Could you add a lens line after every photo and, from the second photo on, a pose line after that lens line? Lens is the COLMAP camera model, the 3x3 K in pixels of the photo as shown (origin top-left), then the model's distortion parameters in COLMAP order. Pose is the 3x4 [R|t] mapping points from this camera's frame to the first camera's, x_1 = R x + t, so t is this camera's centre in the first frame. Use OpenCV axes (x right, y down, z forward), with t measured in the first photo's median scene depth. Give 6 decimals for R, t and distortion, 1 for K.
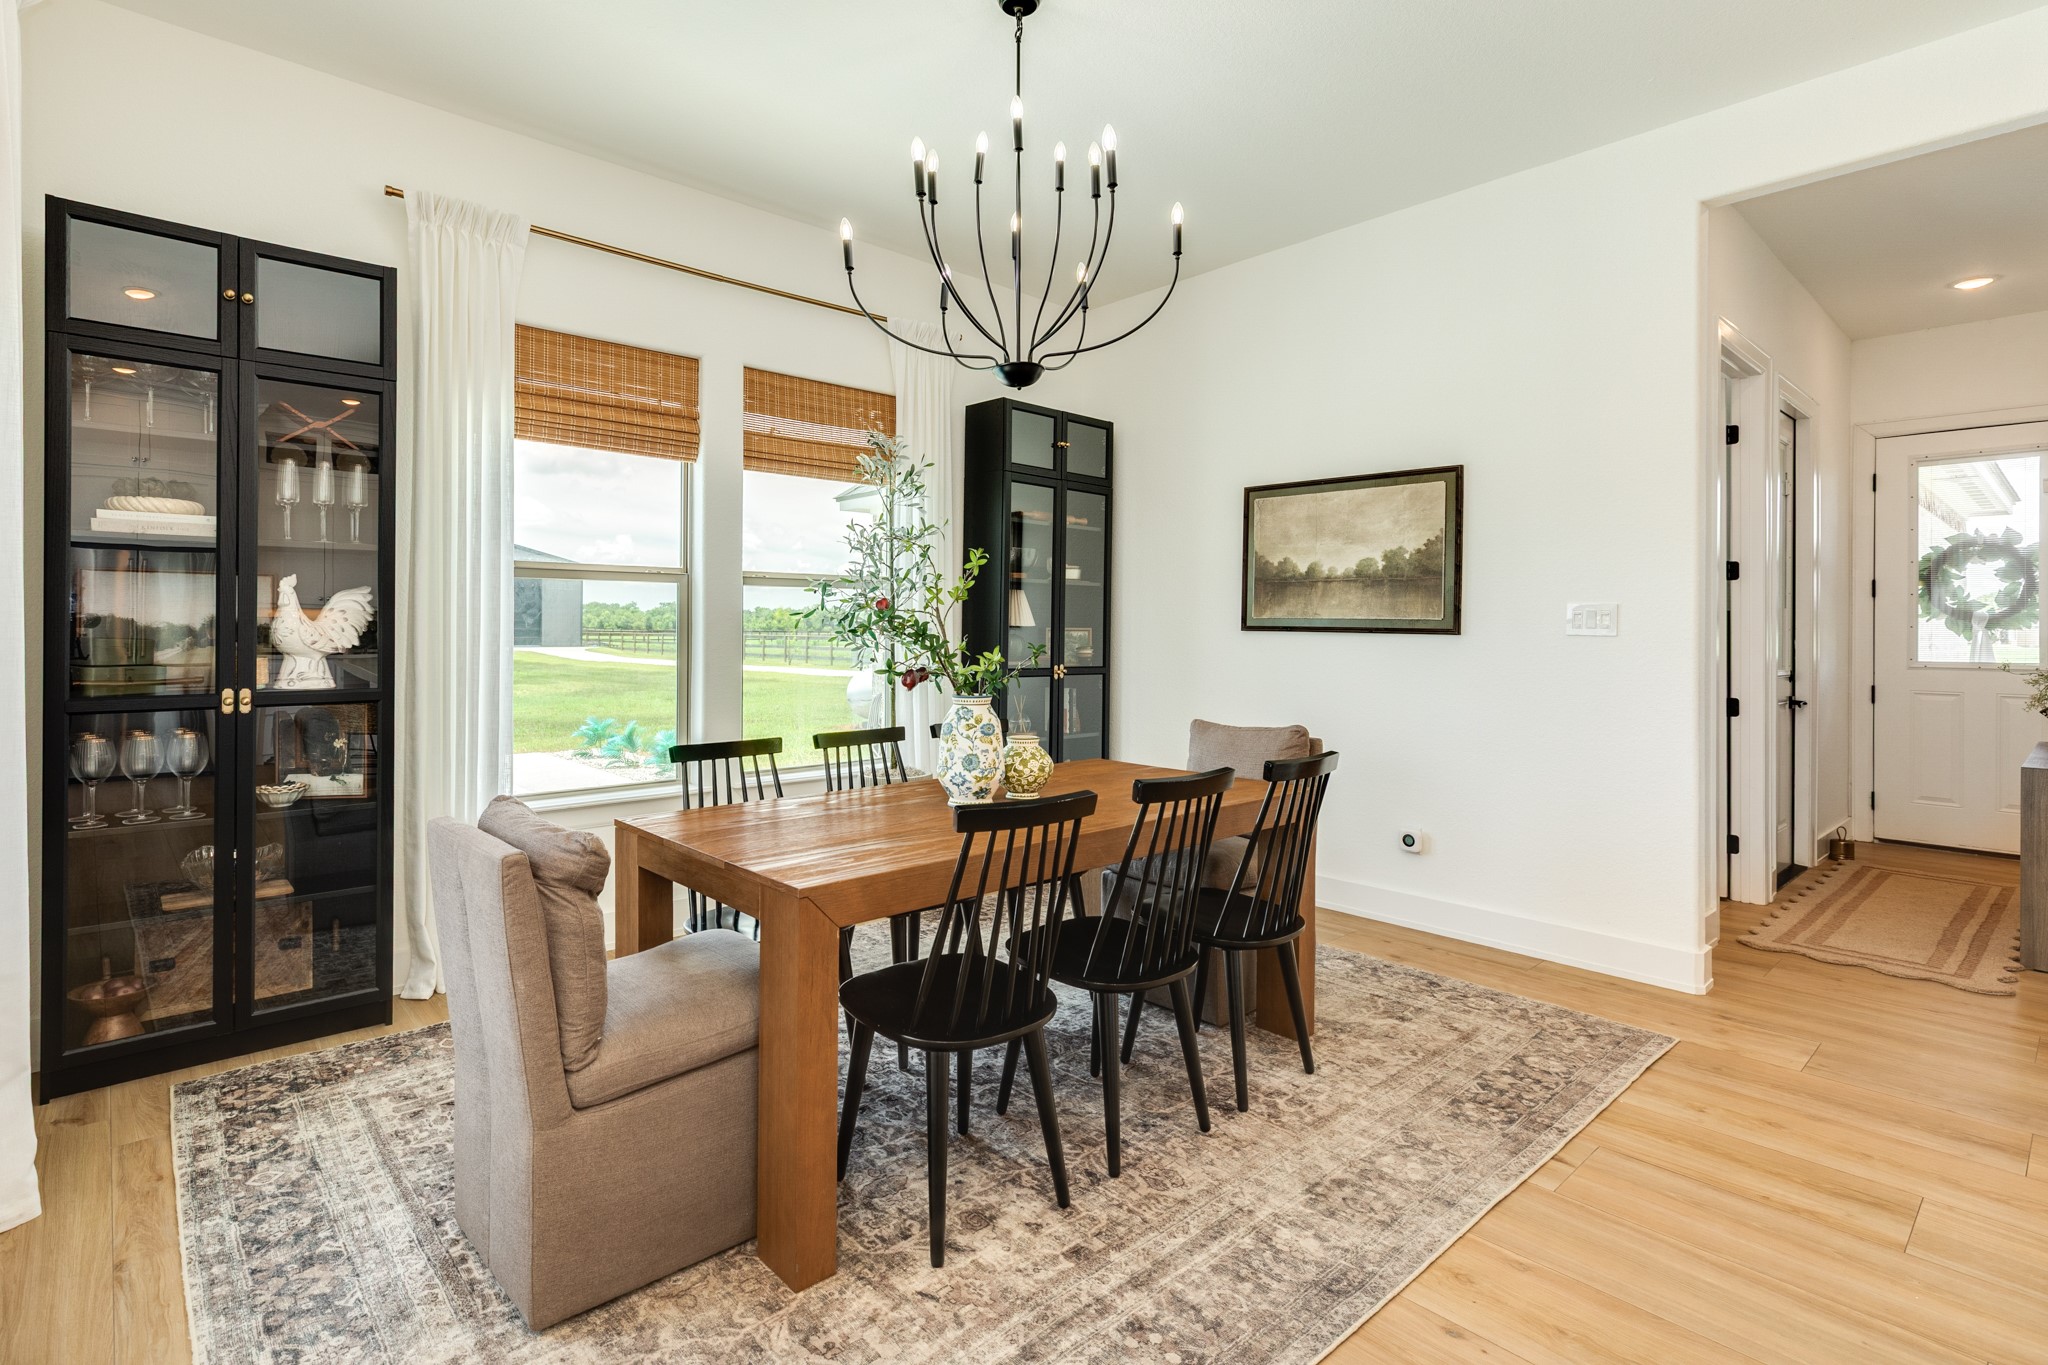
lens RADIAL K [[995.9, 0, 983.3], [0, 995.9, 624.4], [0, 0, 1]] dist [0.002871, 0.000455]
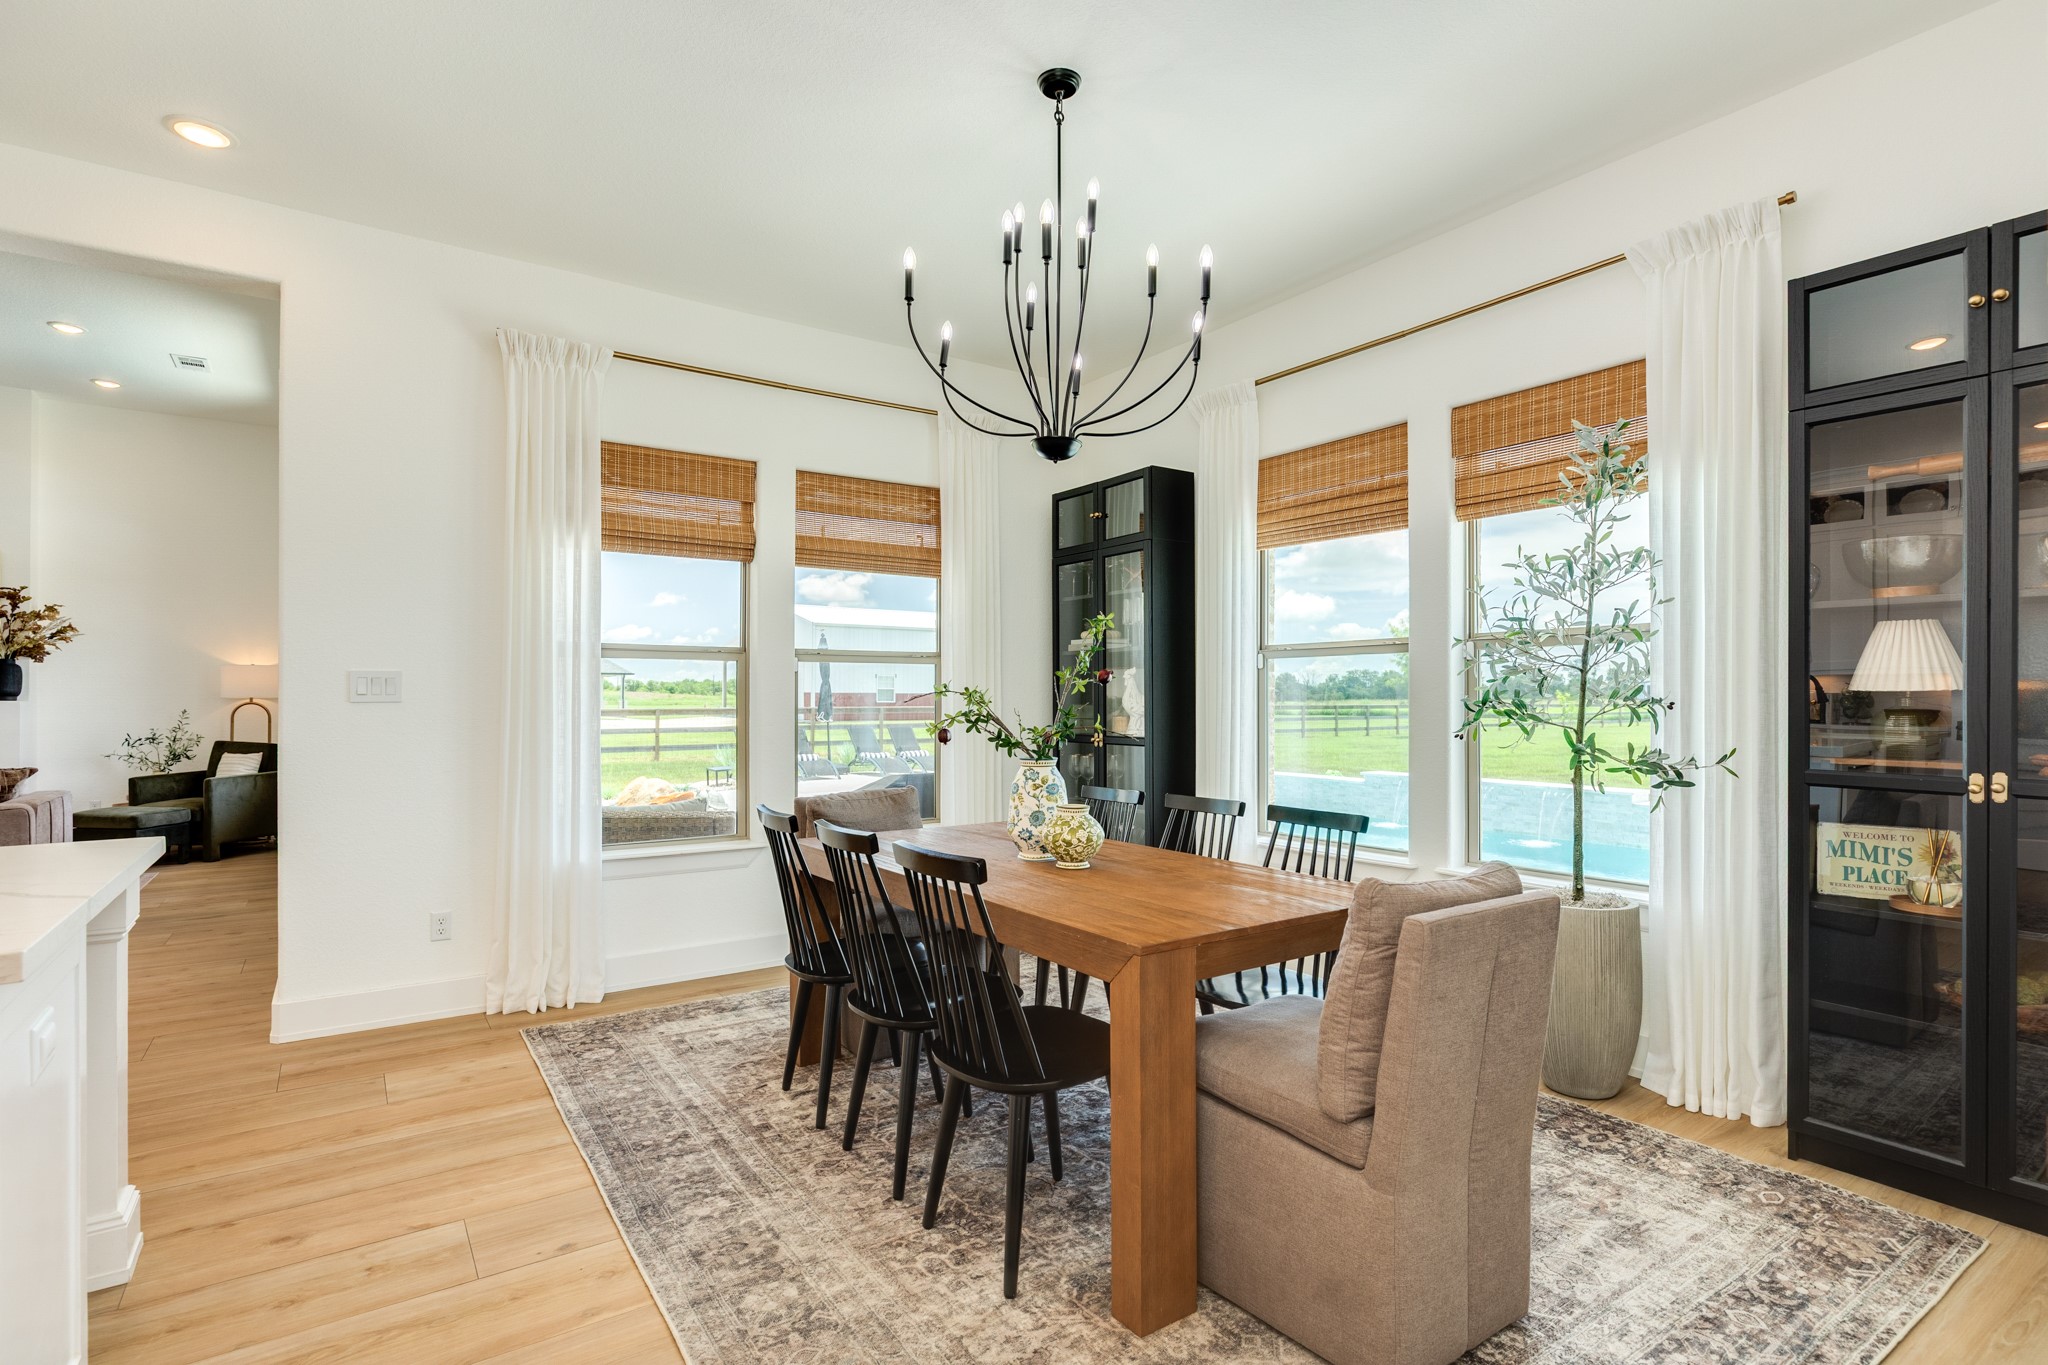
lens RADIAL K [[985.4, 0, 1022.2], [0, 985.4, 688.0], [0, 0, 1]] dist [-0.001530, -0.000353]
pose [[-0.114007, -0.015383, -0.993361, 0.921795], [0.003688, 0.999867, -0.015907, 0.009956], [0.993473, -0.005477, -0.113935, 0.955677]]
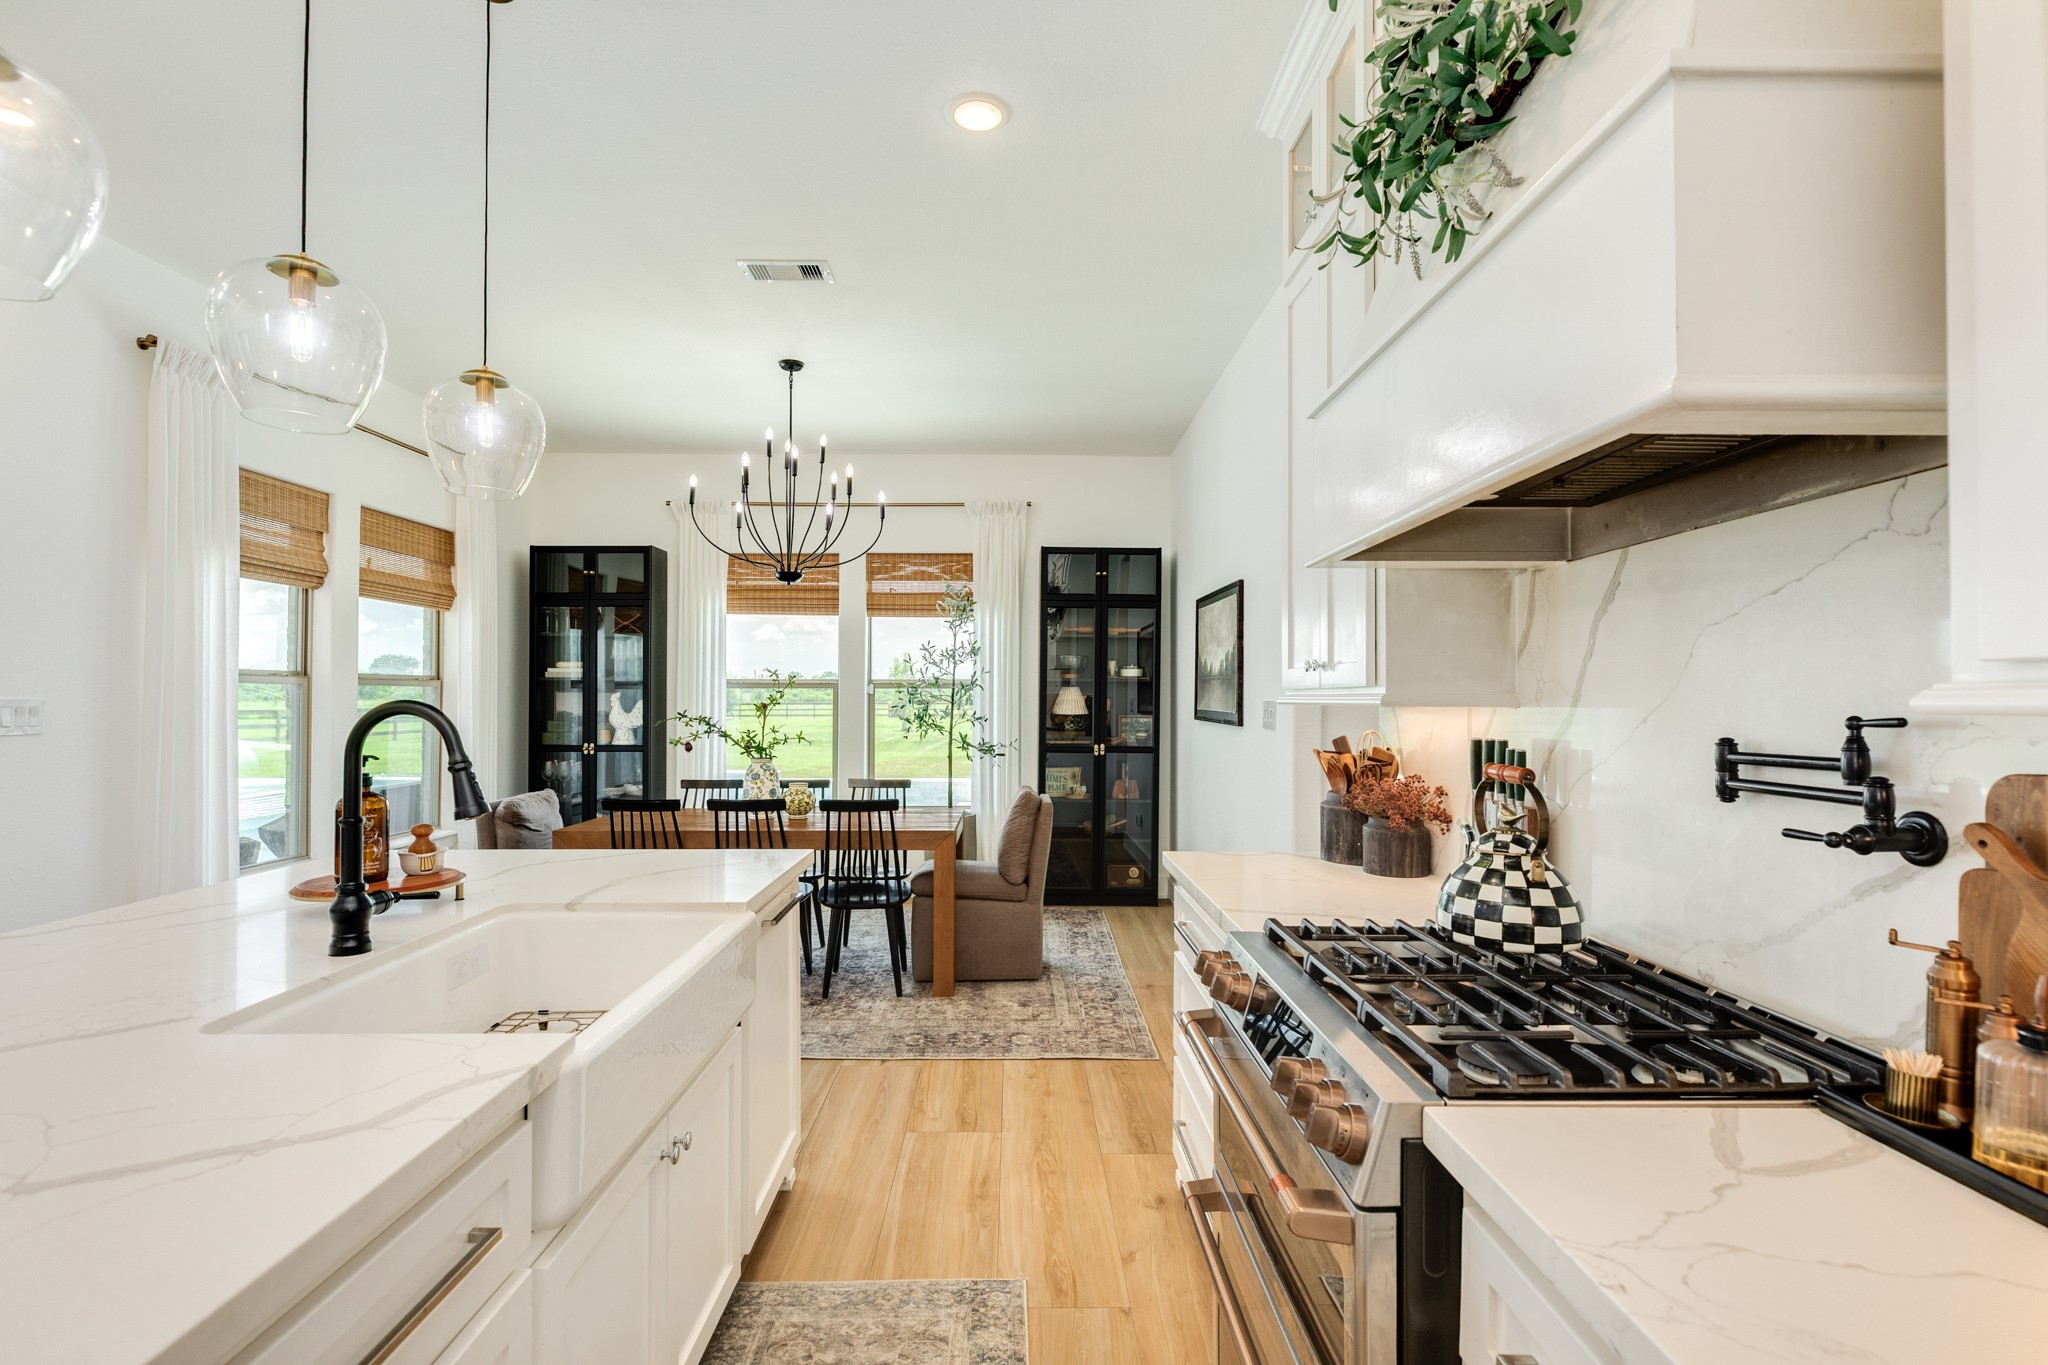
lens RADIAL K [[957.1, 0, 1021.1], [0, 957.1, 688.0], [0, 0, 1]] dist [-0.001266, -0.000467]
pose [[0.755142, -0.011900, -0.655453, 1.286405], [0.005453, 0.999915, -0.011873, -0.028121], [0.655538, 0.005391, 0.755143, -0.007658]]
